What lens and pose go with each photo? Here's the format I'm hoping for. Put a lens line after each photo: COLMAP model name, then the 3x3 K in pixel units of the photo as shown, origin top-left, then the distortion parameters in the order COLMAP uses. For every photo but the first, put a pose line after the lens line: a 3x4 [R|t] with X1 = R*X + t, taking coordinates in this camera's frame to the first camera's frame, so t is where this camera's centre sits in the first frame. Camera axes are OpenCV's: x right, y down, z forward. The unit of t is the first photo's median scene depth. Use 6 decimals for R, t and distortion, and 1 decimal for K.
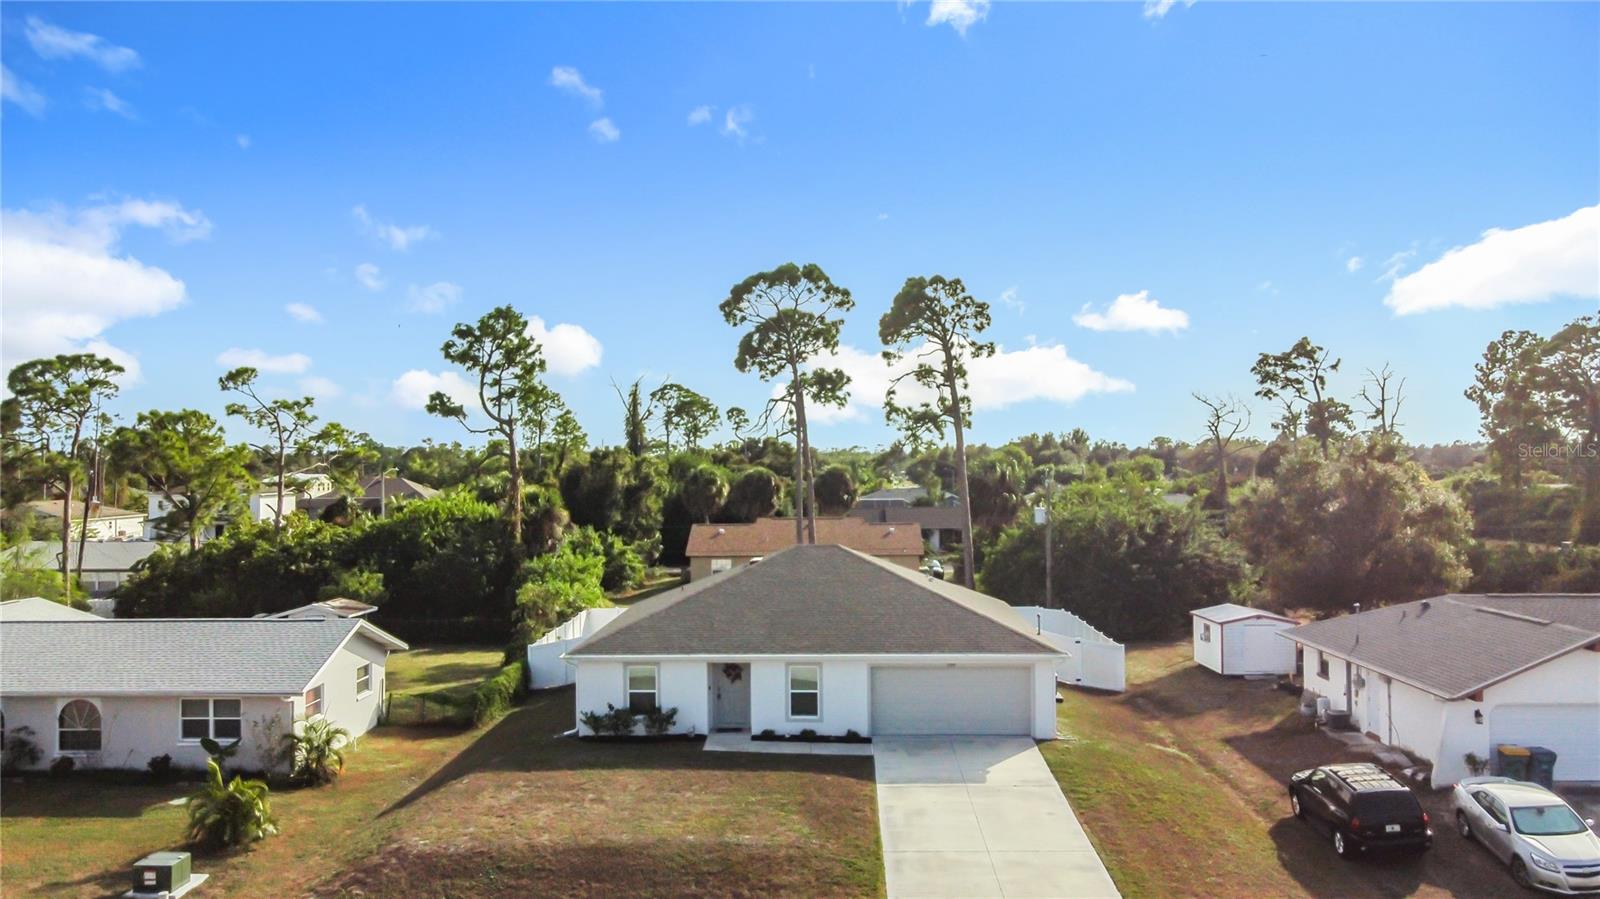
lens RADIAL K [[1066.1, 0, 823.9], [0, 1066.1, 447.0], [0, 0, 1]] dist [-0.003903, 0.001021]
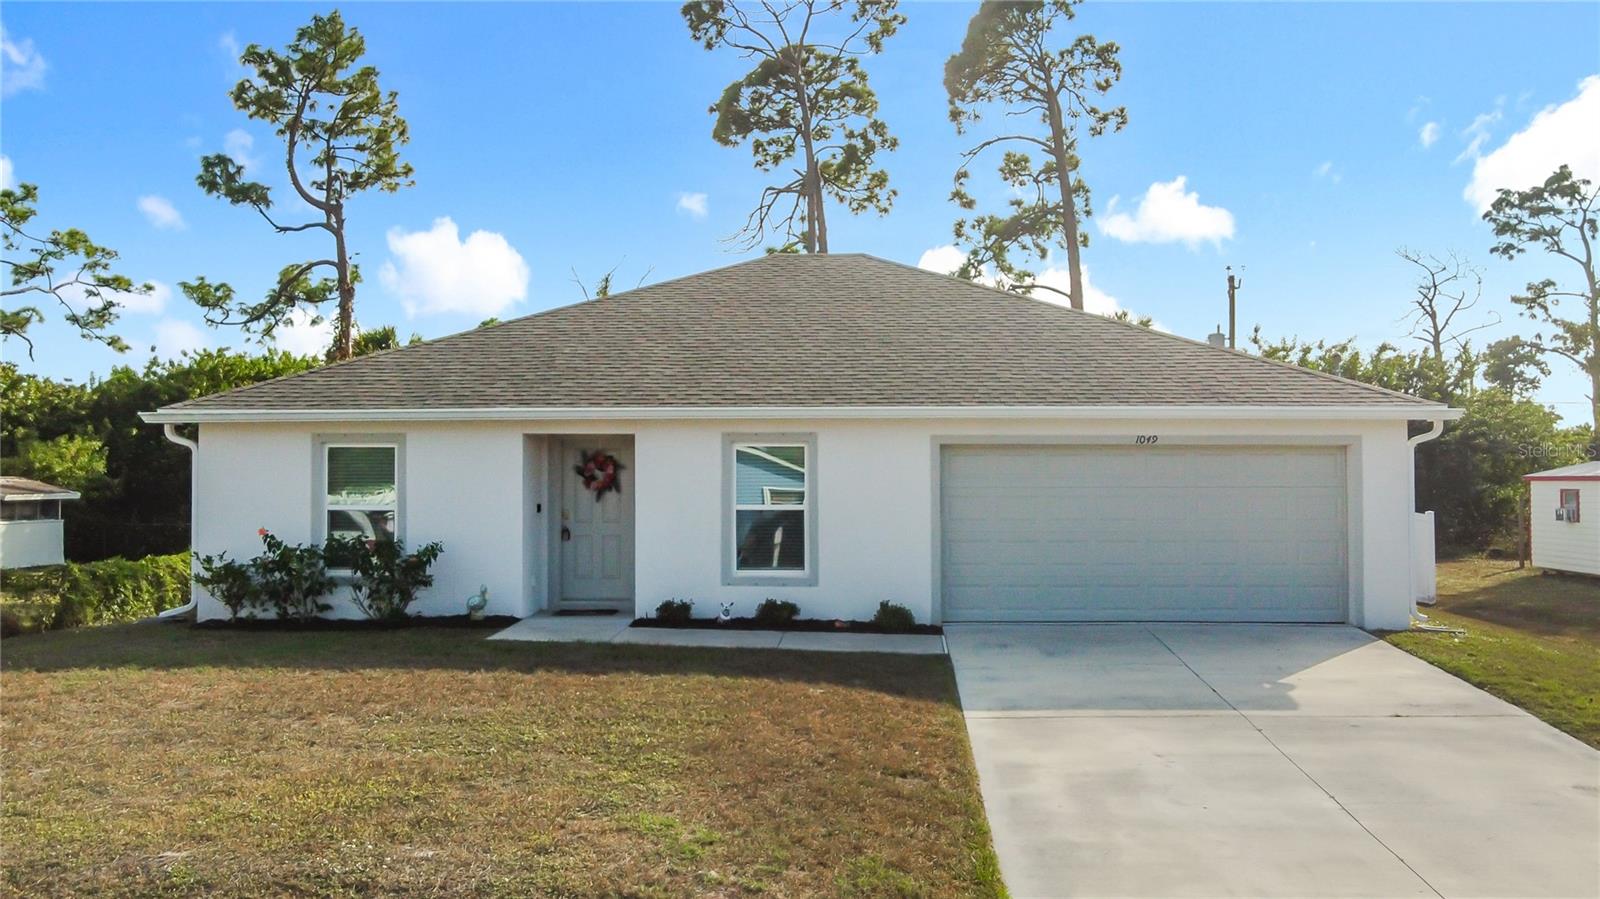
lens RADIAL K [[1206.8, 0, 868.7], [0, 1206.8, 451.6], [0, 0, 1]] dist [-0.002015, 0.010230]
pose [[0.999995, 0.001807, -0.002550, 0.010506], [-0.001819, 0.999987, -0.004853, 0.118916], [0.002541, 0.004858, 0.999985, 0.314170]]
